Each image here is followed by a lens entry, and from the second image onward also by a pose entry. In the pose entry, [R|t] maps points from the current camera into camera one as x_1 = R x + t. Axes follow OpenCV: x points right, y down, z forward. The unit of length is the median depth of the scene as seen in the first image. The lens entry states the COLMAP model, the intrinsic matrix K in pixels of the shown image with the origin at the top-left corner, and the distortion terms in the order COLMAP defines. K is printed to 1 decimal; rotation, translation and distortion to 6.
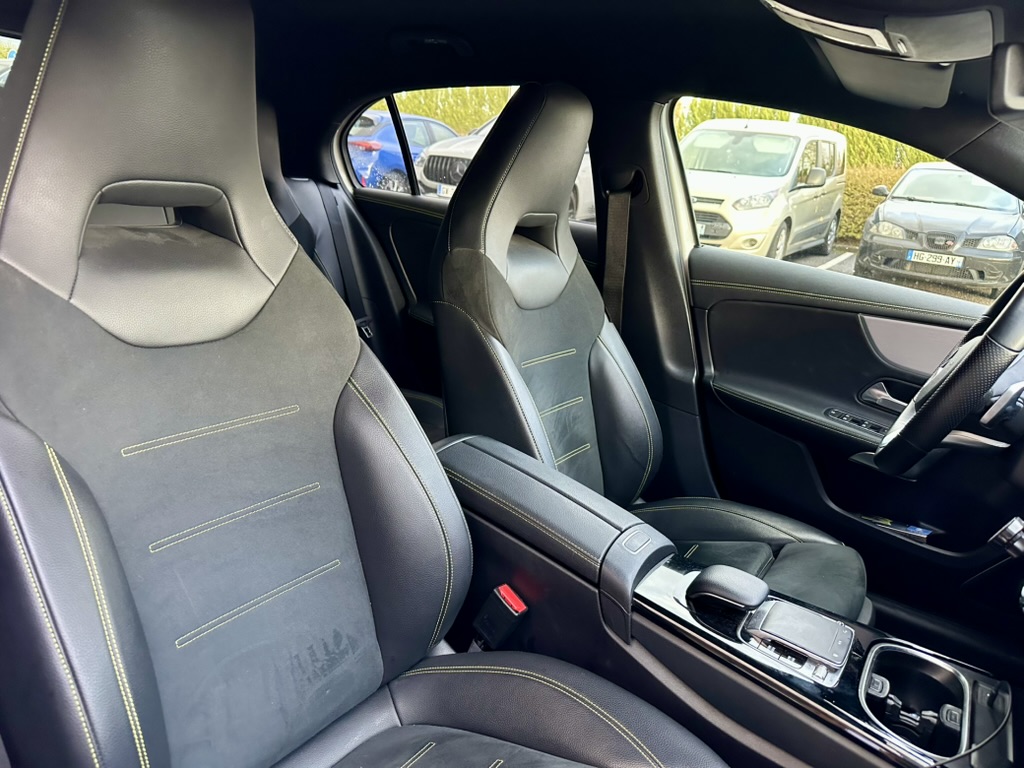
lens RADIAL K [[719.0, 0, 512.0], [0, 719.0, 384.0], [0, 0, 1]] dist [0.001374, 0.000562]
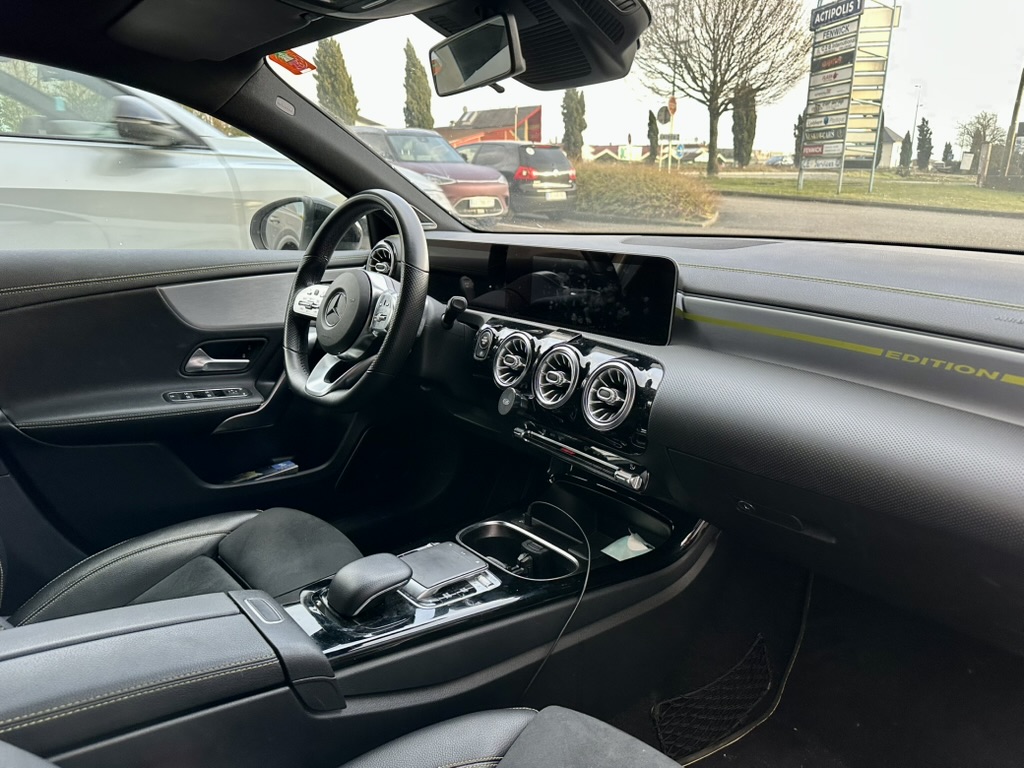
lens RADIAL K [[719.0, 0, 512.0], [0, 719.0, 384.0], [0, 0, 1]] dist [0.001374, 0.000562]
pose [[0.275797, -0.356995, 0.892463, -0.256009], [0.303507, 0.913317, 0.271544, -0.096433], [-0.912041, 0.195977, 0.360241, 0.288525]]
